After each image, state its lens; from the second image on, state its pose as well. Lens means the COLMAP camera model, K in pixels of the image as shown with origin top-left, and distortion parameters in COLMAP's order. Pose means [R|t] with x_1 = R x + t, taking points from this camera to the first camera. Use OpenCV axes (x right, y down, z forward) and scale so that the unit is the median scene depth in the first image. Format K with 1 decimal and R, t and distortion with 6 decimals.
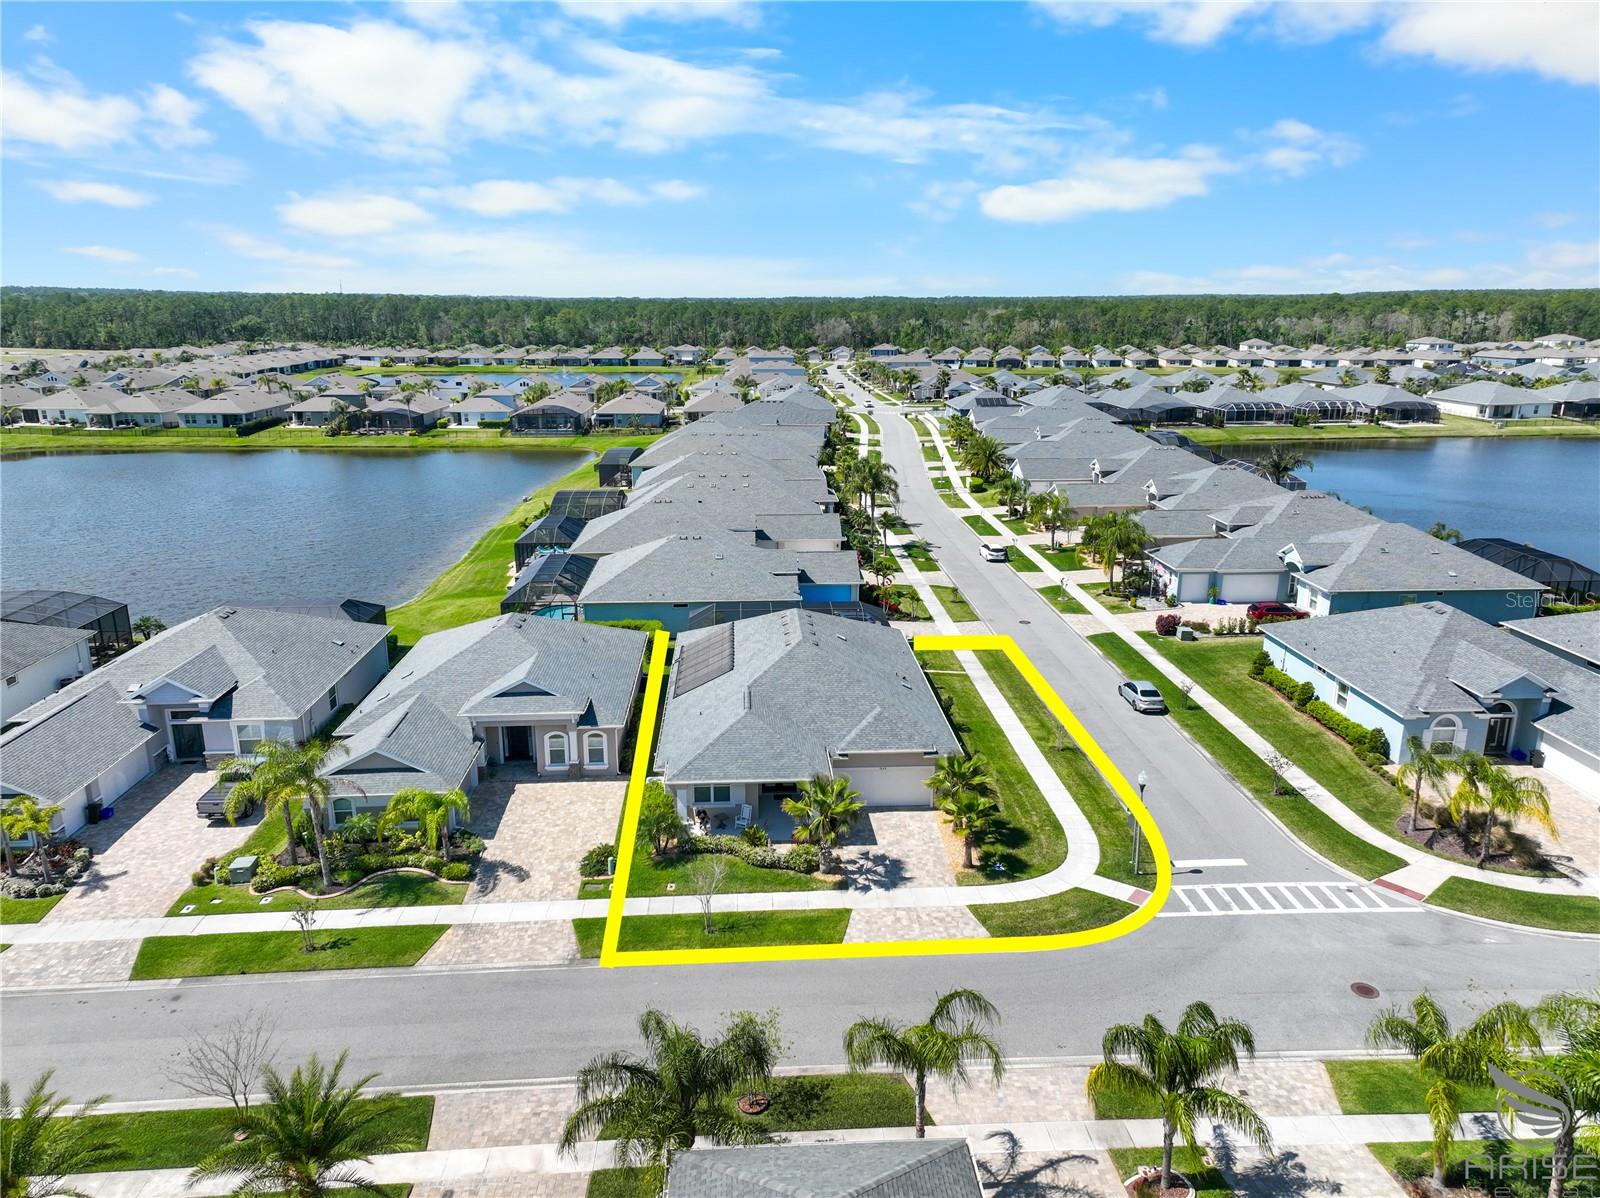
lens RADIAL K [[1097.2, 0, 800.0], [0, 1097.2, 599.0], [0, 0, 1]] dist [0.072860, -0.002531]
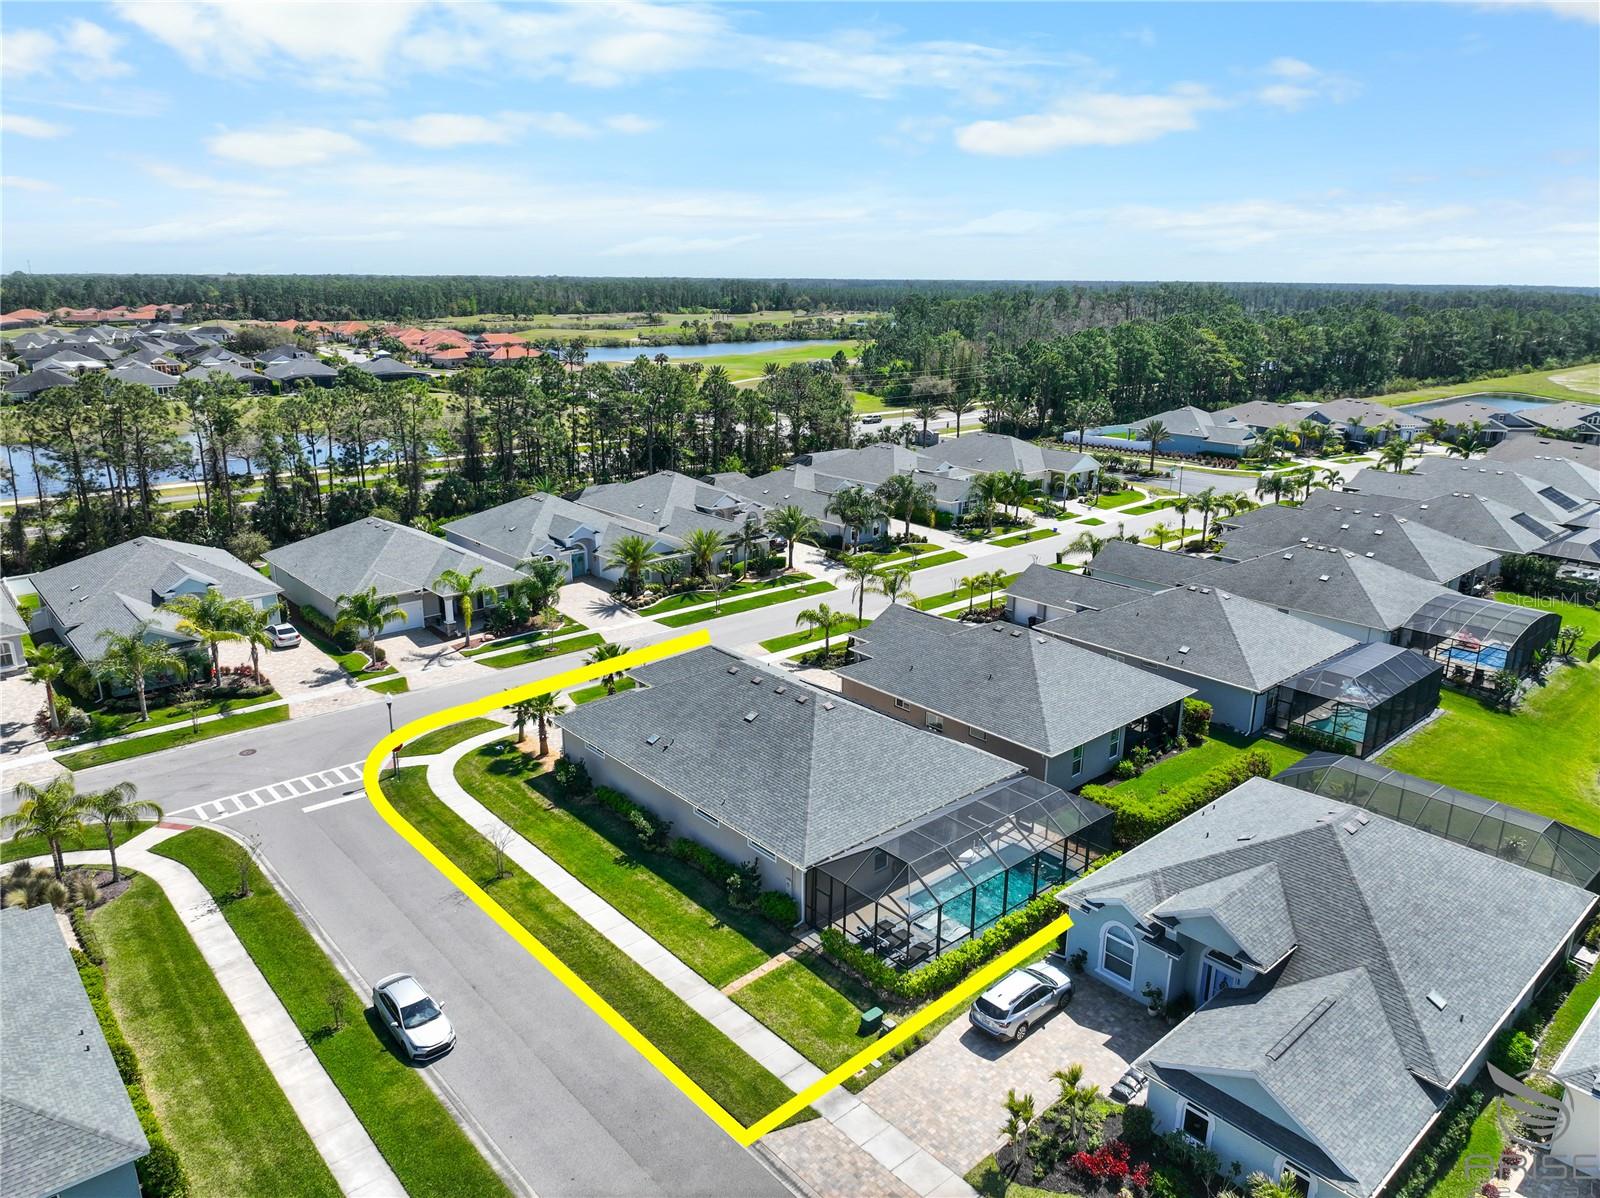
lens RADIAL K [[1094.9, 0, 800.0], [0, 1094.9, 599.0], [0, 0, 1]] dist [-0.004120, -0.004020]
pose [[-0.787047, 0.167170, -0.593811, 0.450848], [-0.171623, 0.865246, 0.471057, -0.408931], [0.592539, 0.472655, -0.652299, 1.385486]]
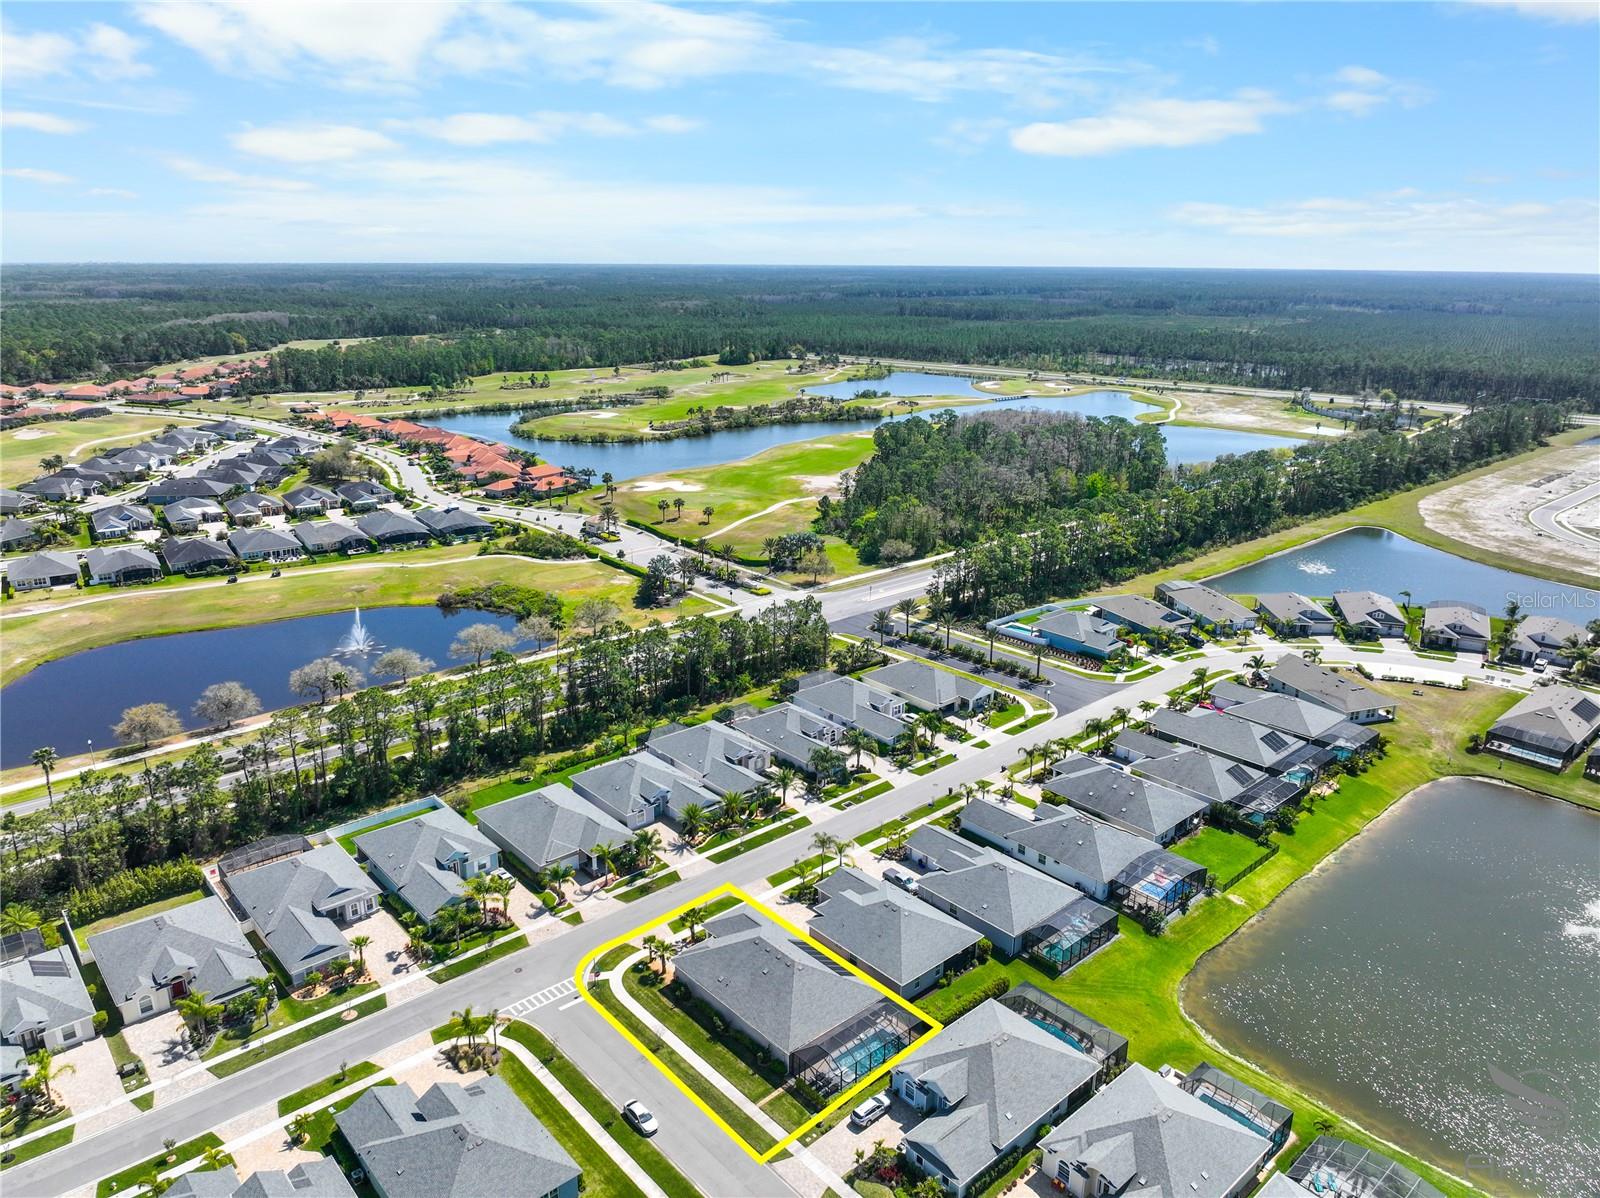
lens RADIAL K [[1104.5, 0, 800.0], [0, 1104.5, 599.0], [0, 0, 1]] dist [0.006579, -0.024108]
pose [[-0.784437, 0.175203, -0.594947, 0.921992], [-0.172570, 0.859731, 0.480711, -1.313570], [0.595717, 0.479757, -0.644170, 1.771164]]
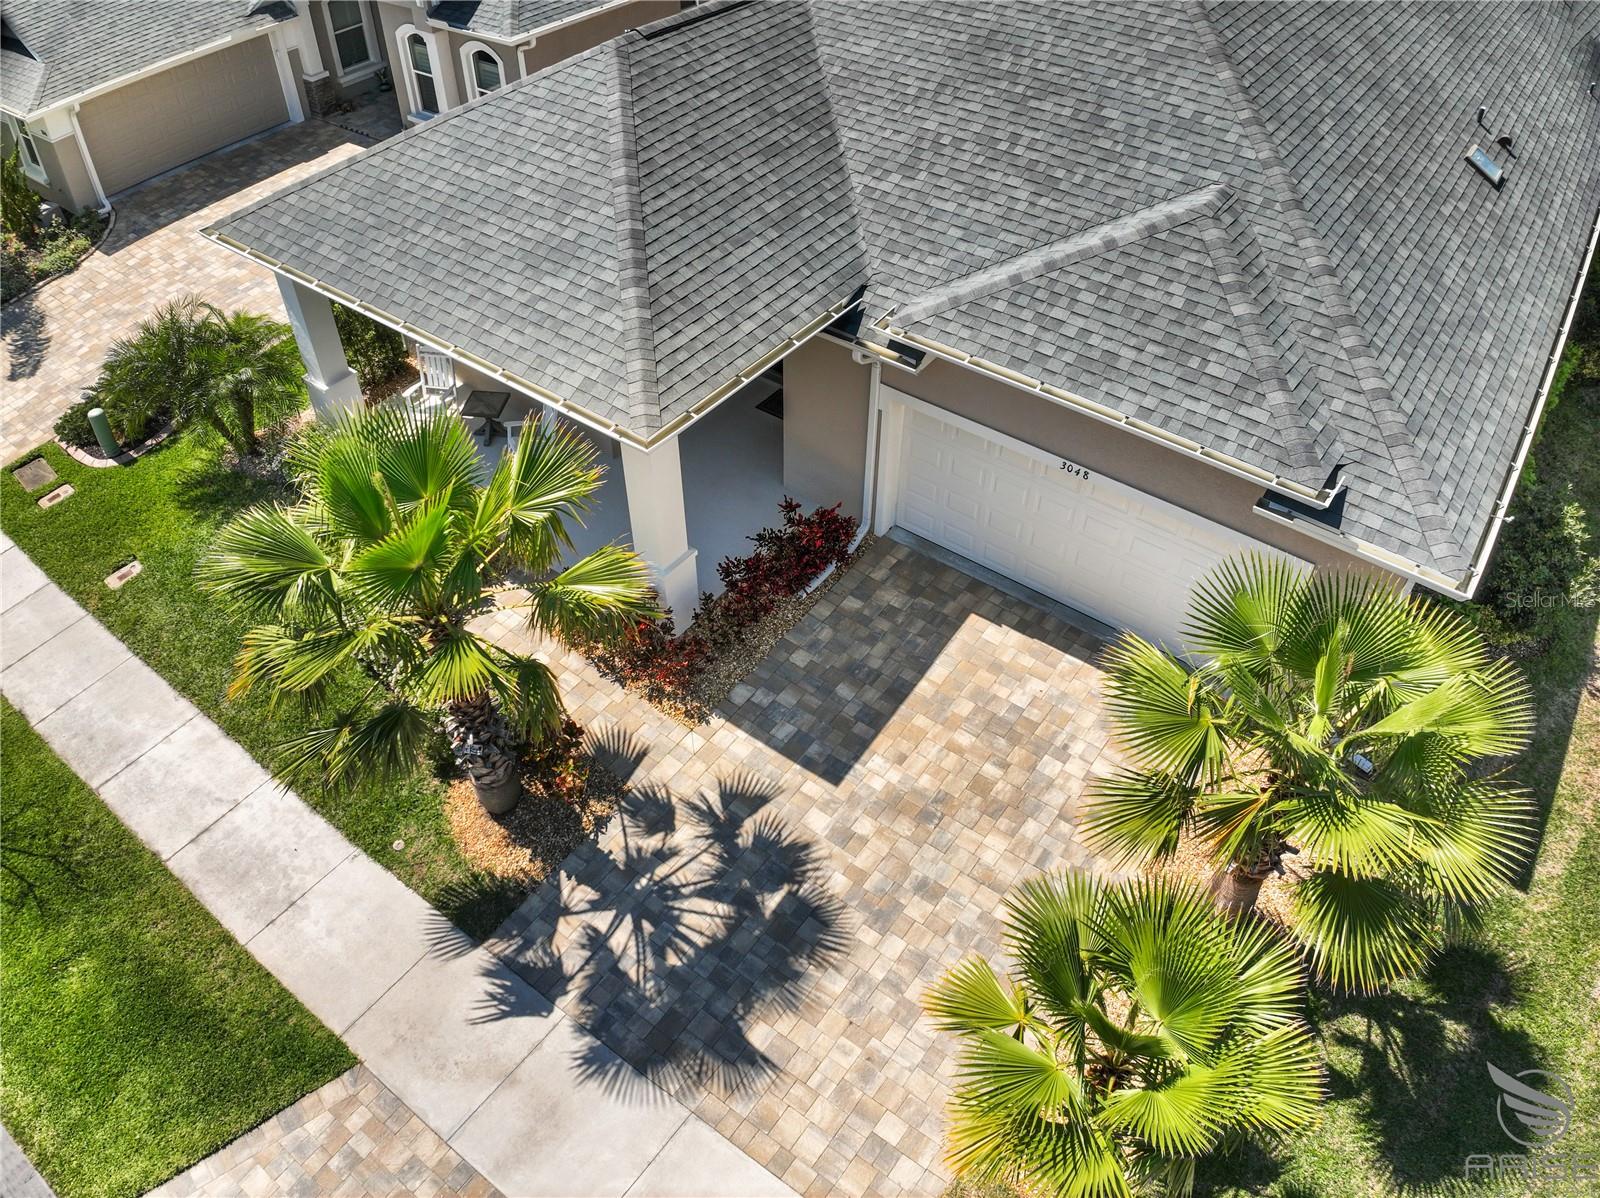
lens RADIAL K [[1125.3, 0, 800.0], [0, 1125.3, 599.0], [0, 0, 1]] dist [-0.126124, -0.001091]
pose [[0.769231, 0.452445, -0.451196, 0.109227], [-0.175815, 0.828743, 0.531295, 0.053024], [0.614307, -0.329362, 0.717041, 0.613895]]
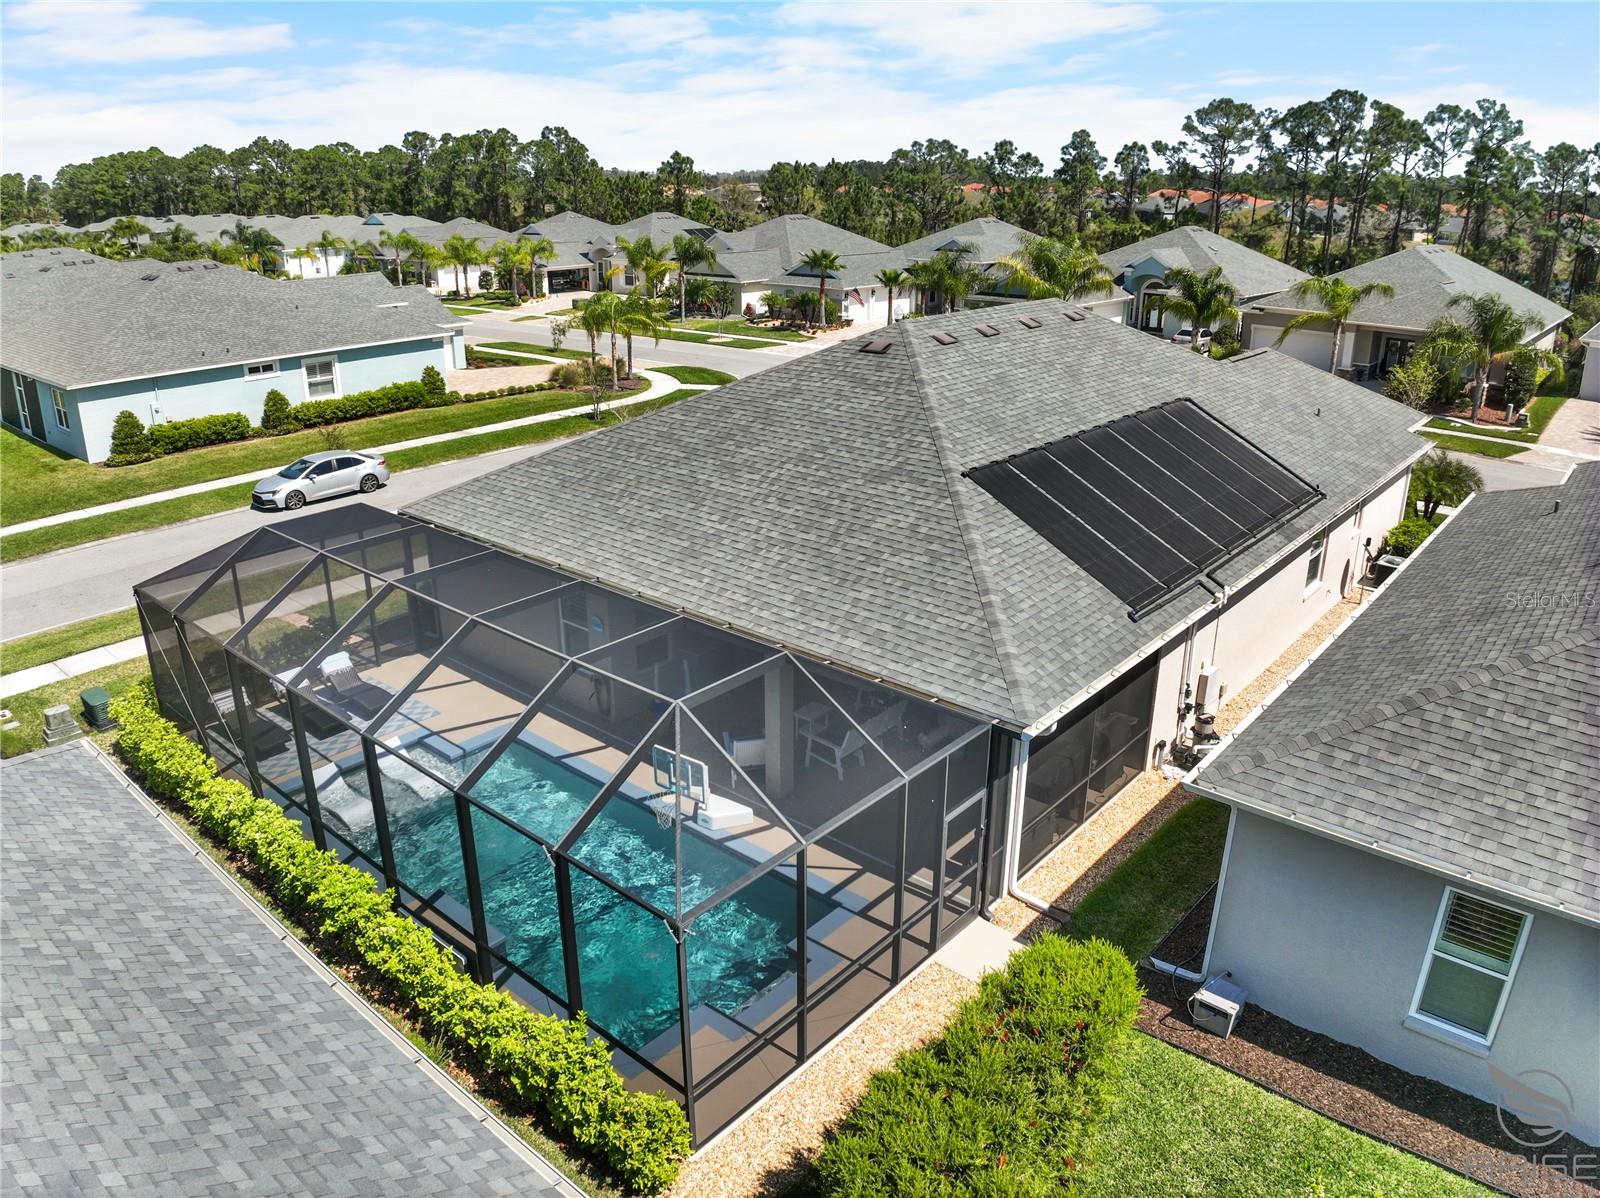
lens RADIAL K [[1138.9, 0, 800.0], [0, 1138.9, 599.0], [0, 0, 1]] dist [-0.109944, 0.002028]
pose [[-0.714438, -0.251272, 0.653024, -0.212642], [0.190007, 0.828552, 0.526688, -0.104366], [-0.673406, 0.500365, -0.544206, 1.156850]]
